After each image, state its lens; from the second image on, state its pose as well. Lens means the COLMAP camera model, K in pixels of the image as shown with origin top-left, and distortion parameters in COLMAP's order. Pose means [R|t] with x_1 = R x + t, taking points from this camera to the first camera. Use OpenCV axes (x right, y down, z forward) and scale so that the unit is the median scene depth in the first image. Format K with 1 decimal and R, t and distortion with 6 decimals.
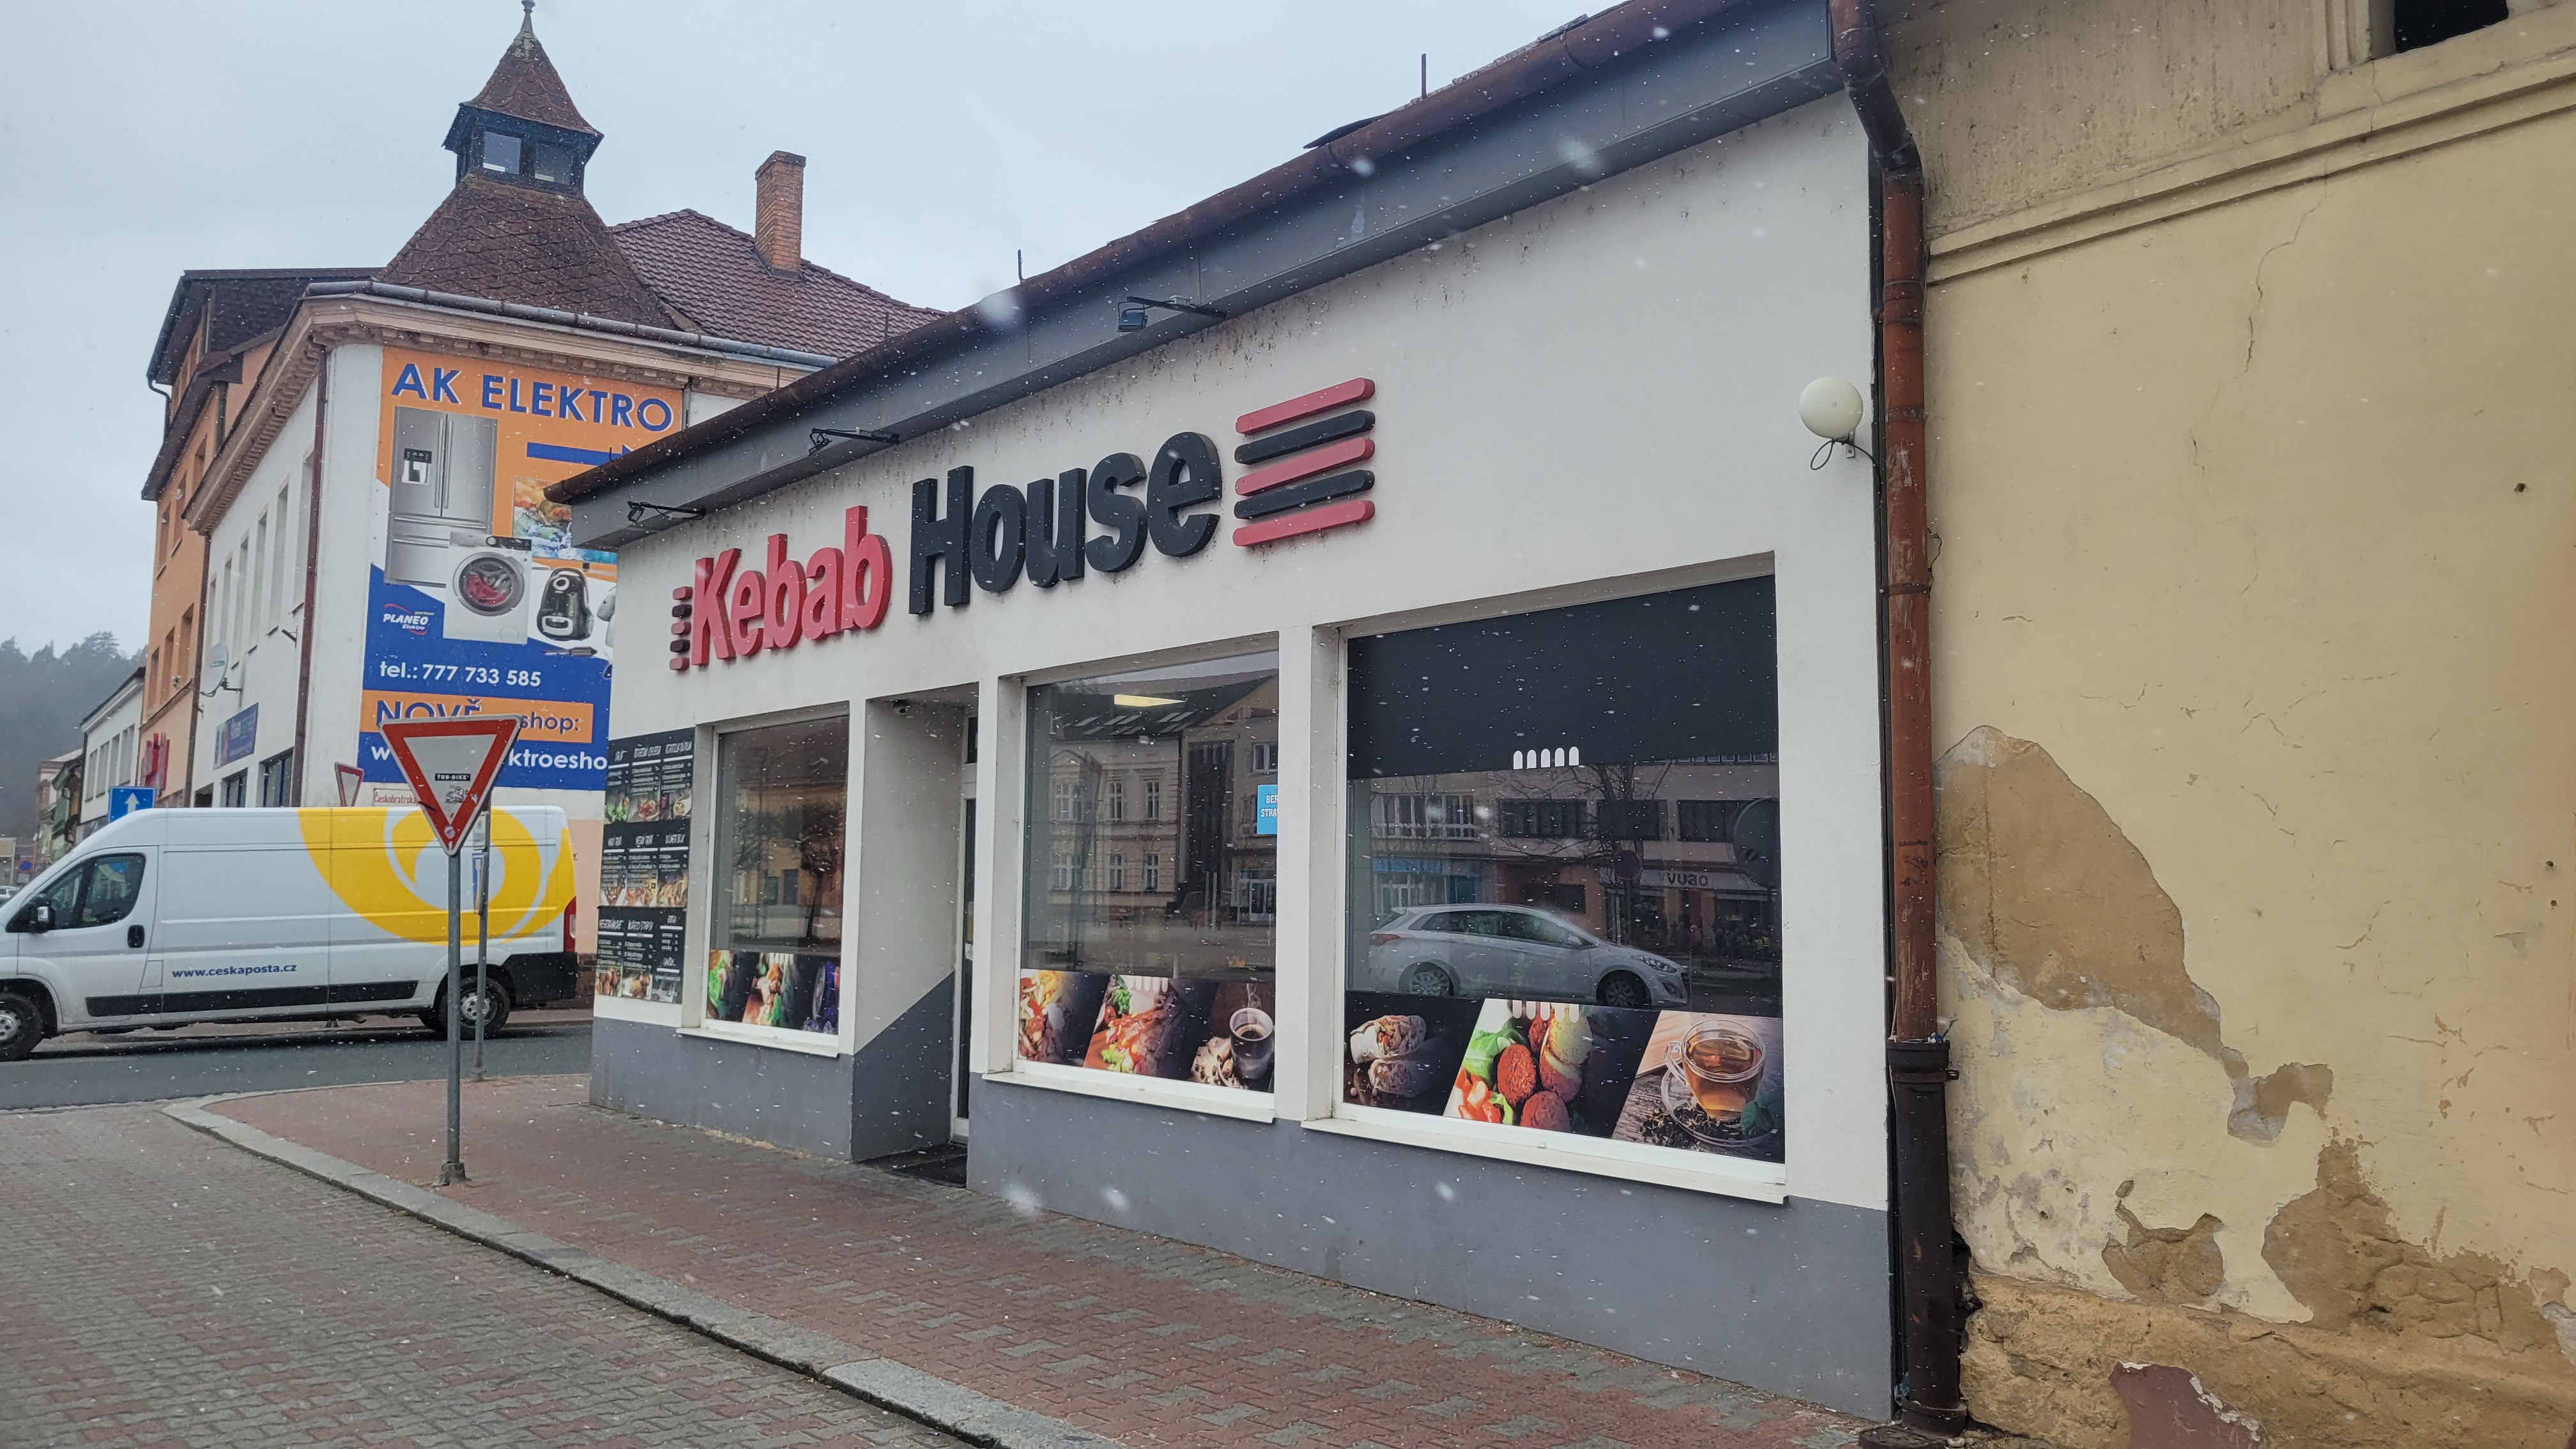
lens RADIAL K [[1869.9, 0, 1288.0], [0, 1869.9, 724.5], [0, 0, 1]] dist [0.020973, 0.000673]
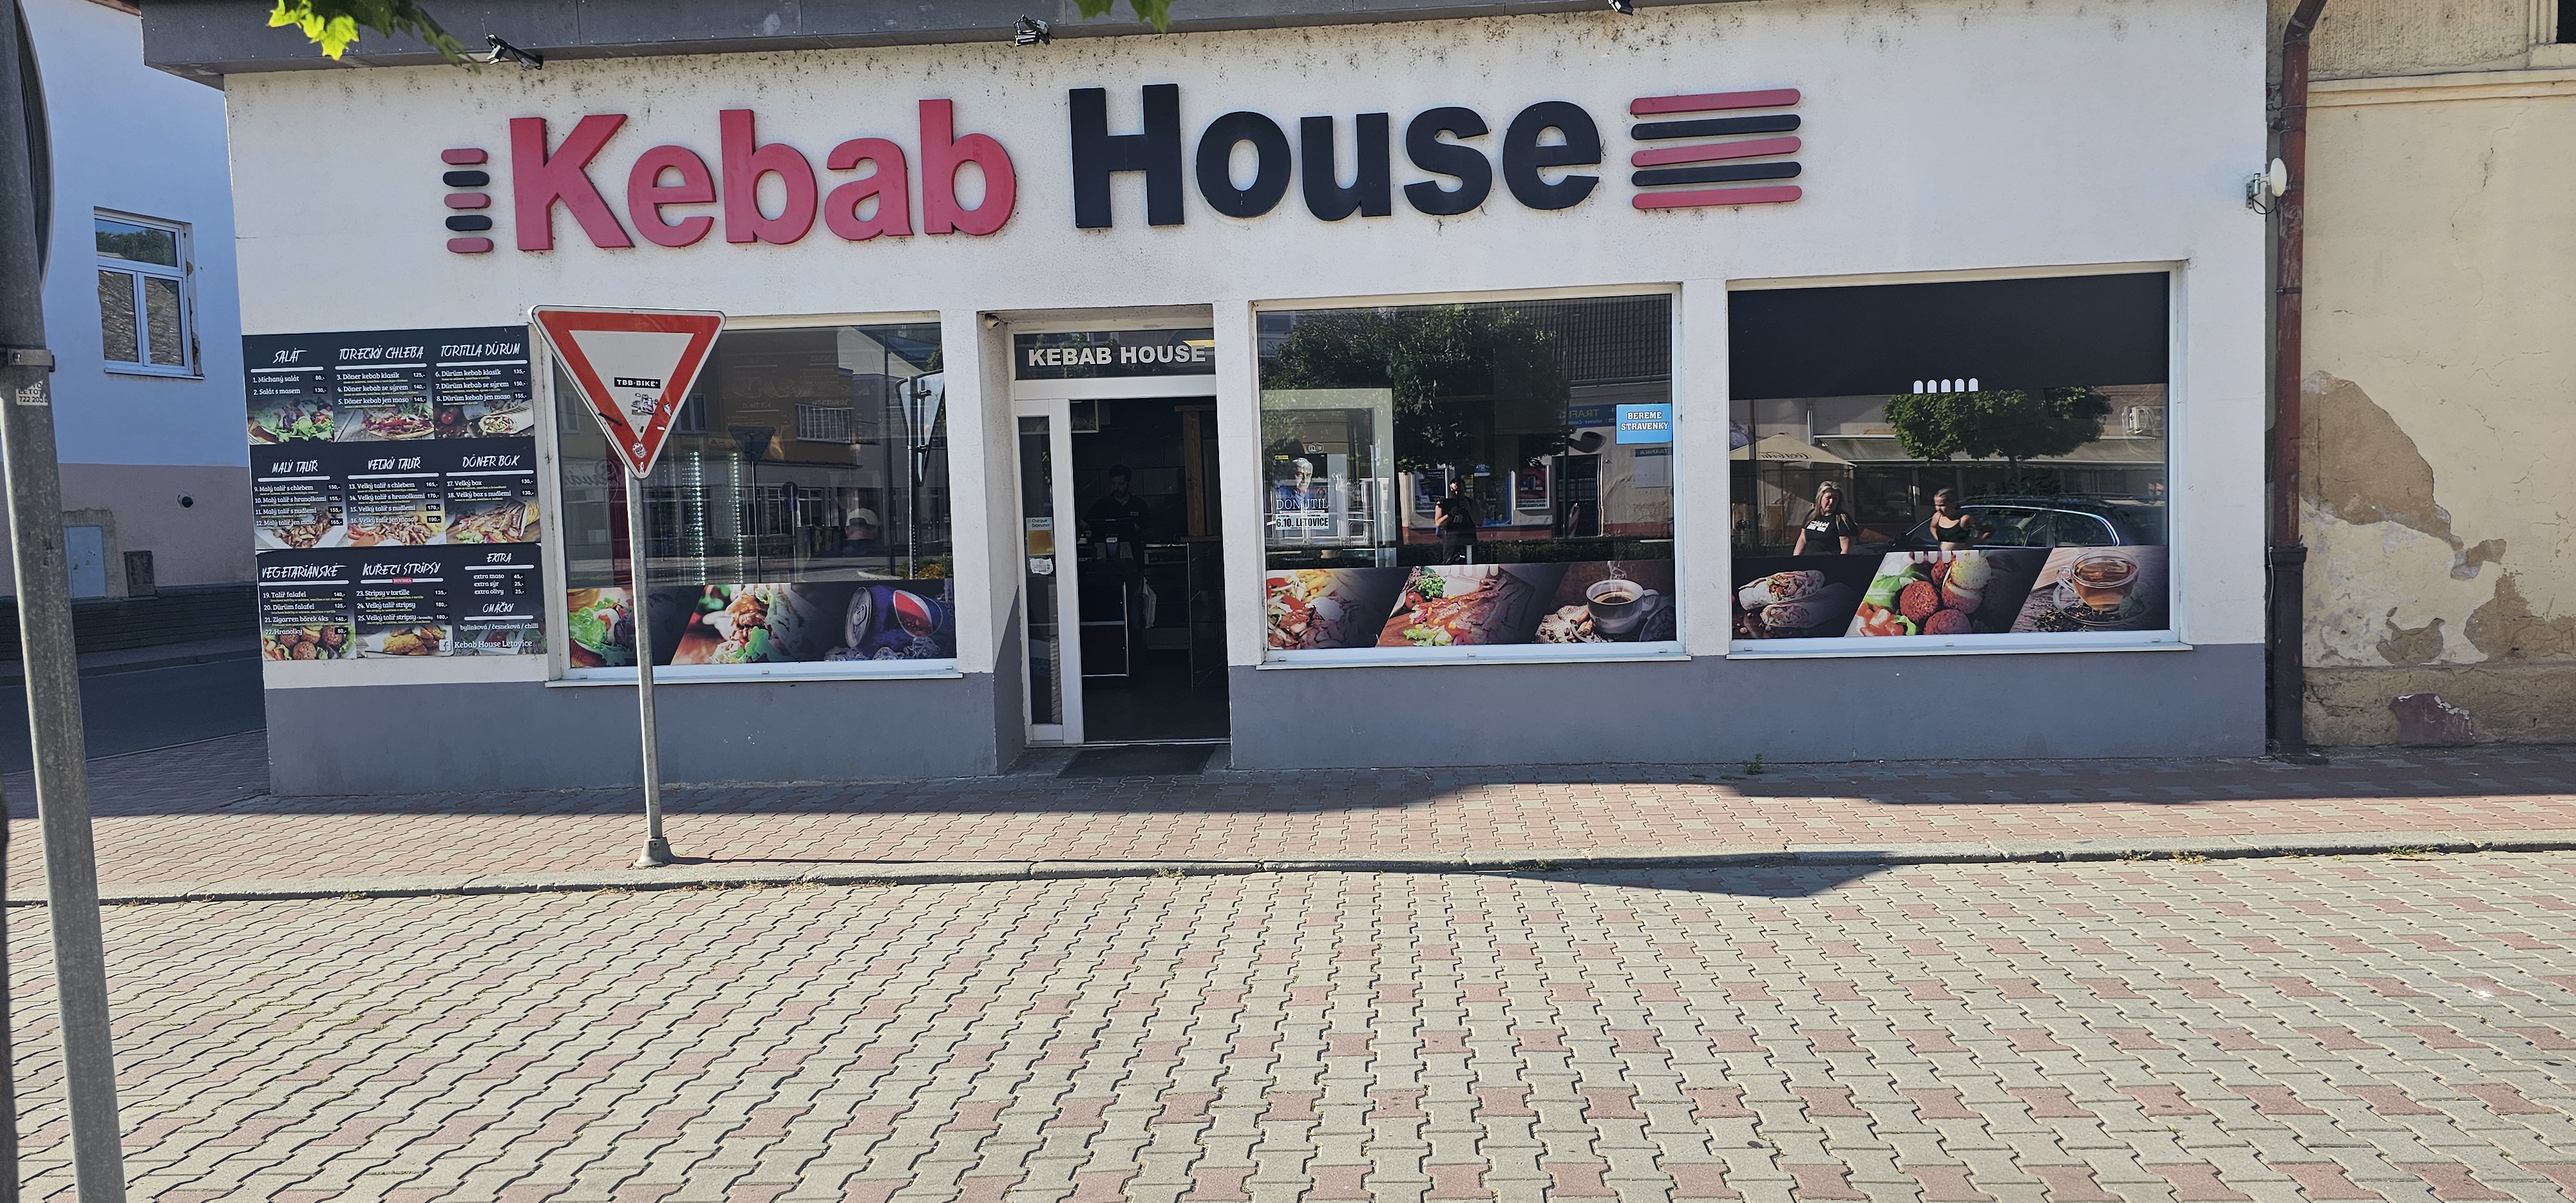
lens RADIAL K [[1545.8, 0, 1290.3], [0, 1545.8, 652.8], [0, 0, 1]] dist [0.042545, -0.036233]
pose [[0.703951, -0.083032, 0.705378, -1.074588], [-0.031655, 0.988488, 0.147948, 0.059160], [-0.709543, -0.126477, 0.693219, 0.480359]]
